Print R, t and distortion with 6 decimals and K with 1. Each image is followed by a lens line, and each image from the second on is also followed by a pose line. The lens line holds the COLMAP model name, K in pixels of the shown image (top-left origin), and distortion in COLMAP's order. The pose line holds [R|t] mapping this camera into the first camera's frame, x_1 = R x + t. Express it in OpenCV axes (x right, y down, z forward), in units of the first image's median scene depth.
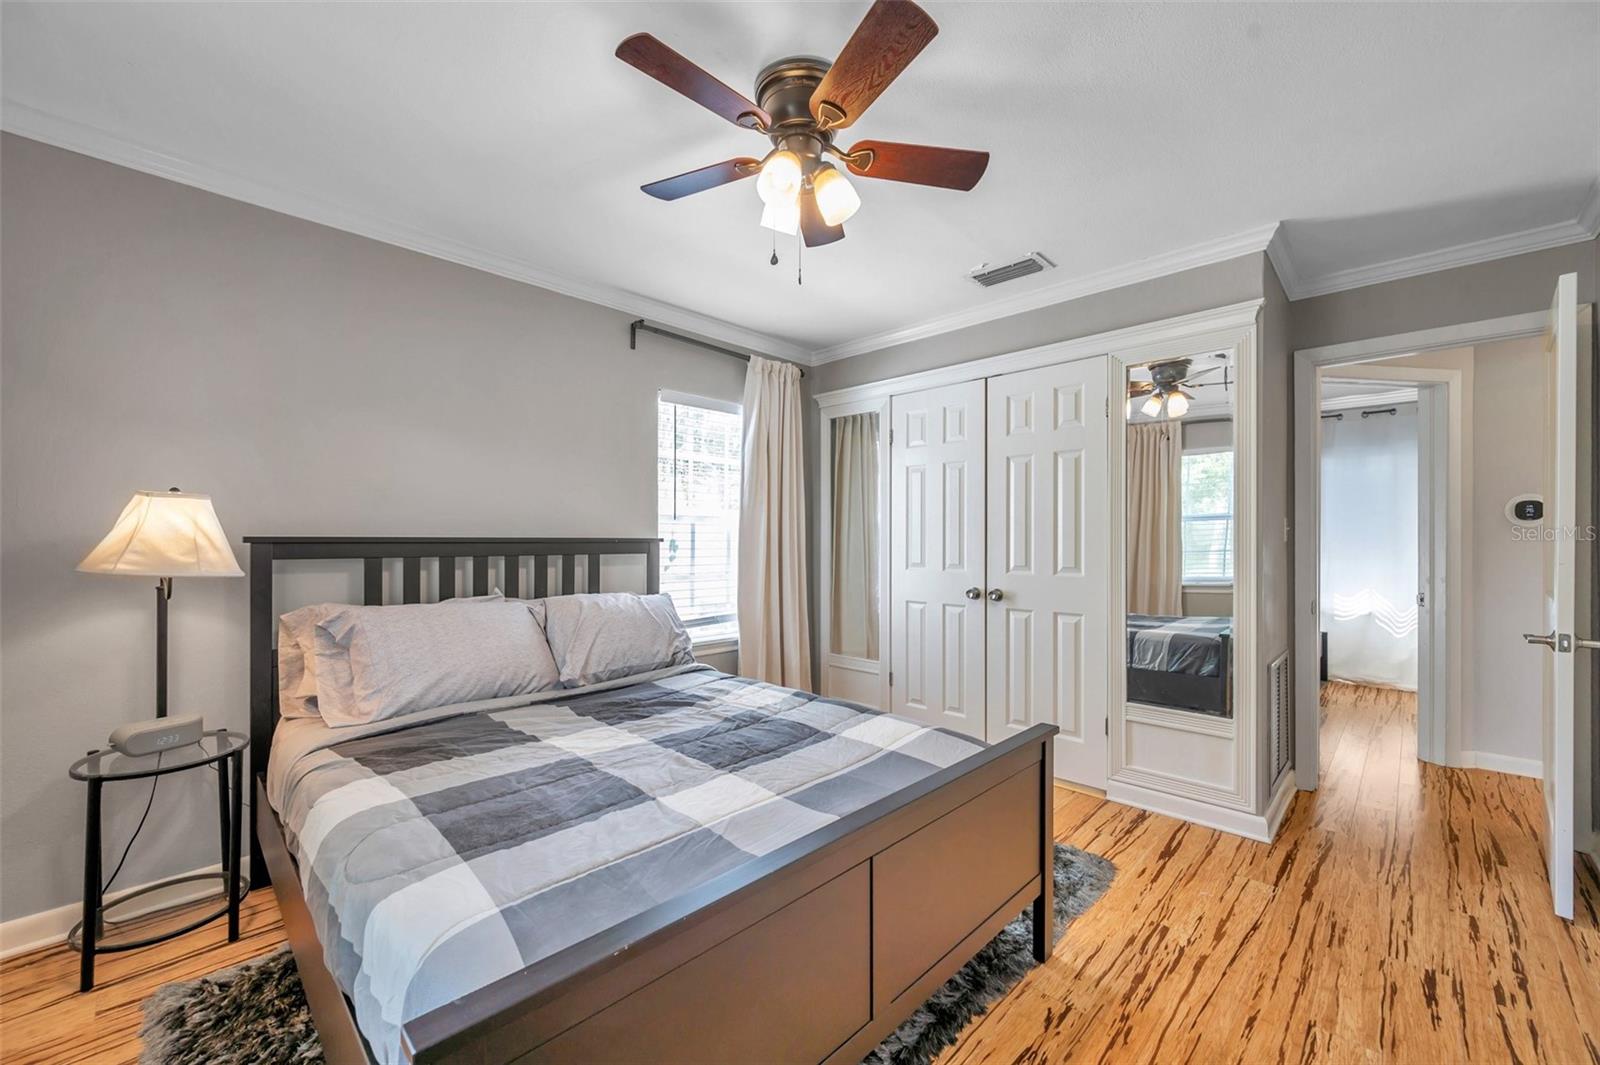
lens RADIAL K [[632.5, 0, 801.2], [0, 632.5, 535.8], [0, 0, 1]] dist [-0.001598, -0.000041]
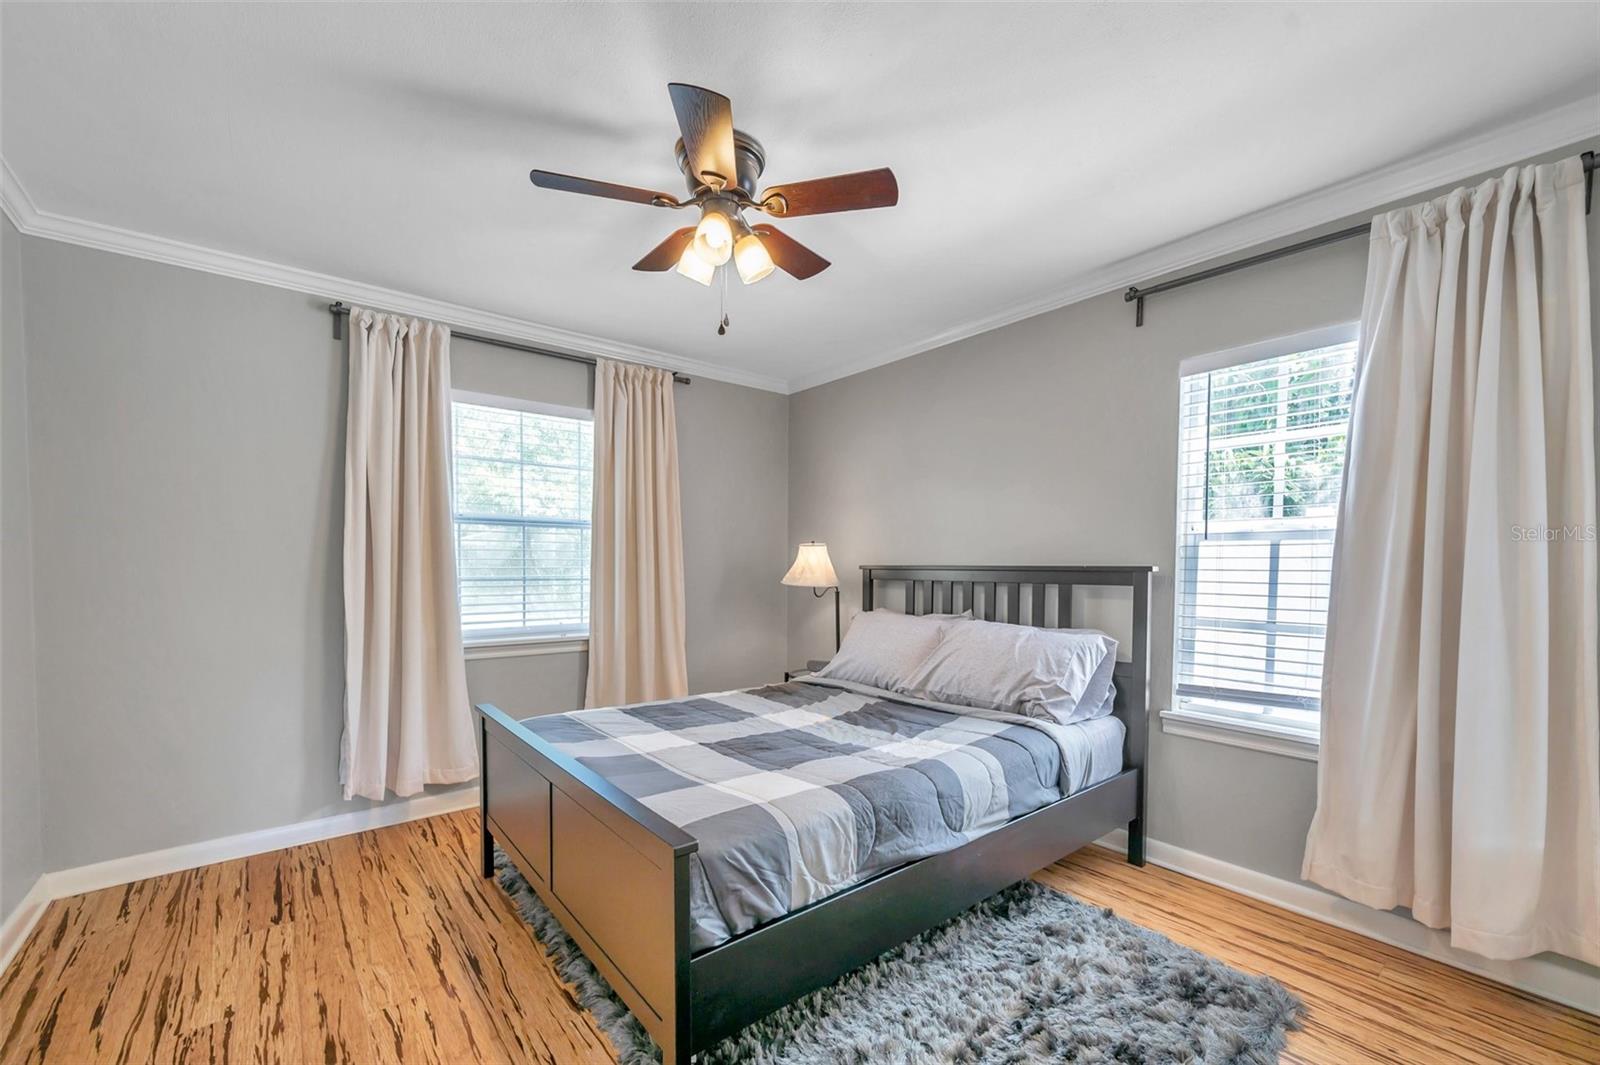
lens RADIAL K [[632.5, 0, 793.9], [0, 632.5, 583.1], [0, 0, 1]] dist [-0.001598, -0.000041]
pose [[-0.109524, 0.018748, -0.993807, 0.638689], [0.002360, 0.999824, 0.018601, 0.009570], [0.993981, -0.000308, -0.109549, 0.734857]]
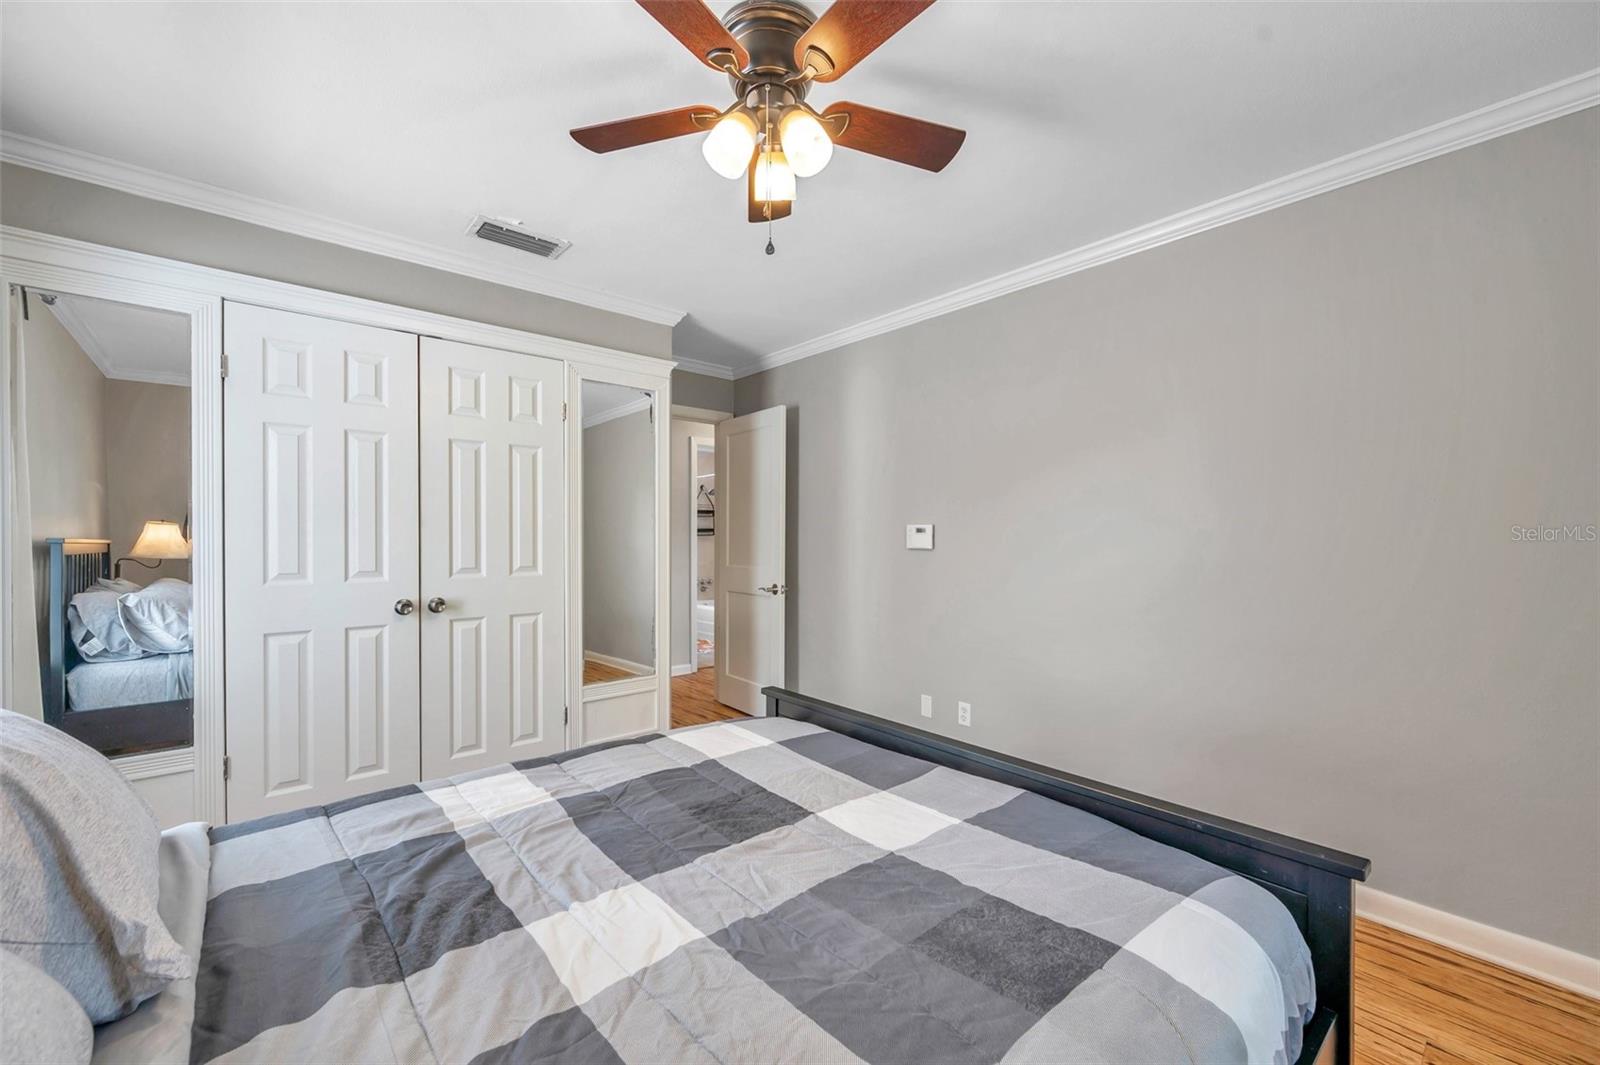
lens RADIAL K [[632.5, 0, 802.2], [0, 632.5, 537.4], [0, 0, 1]] dist [-0.001598, -0.000041]
pose [[0.093872, -0.001977, 0.995582, -0.524690], [-0.004586, 0.999987, 0.002418, 0.001160], [-0.995574, -0.004792, 0.093862, 0.512572]]
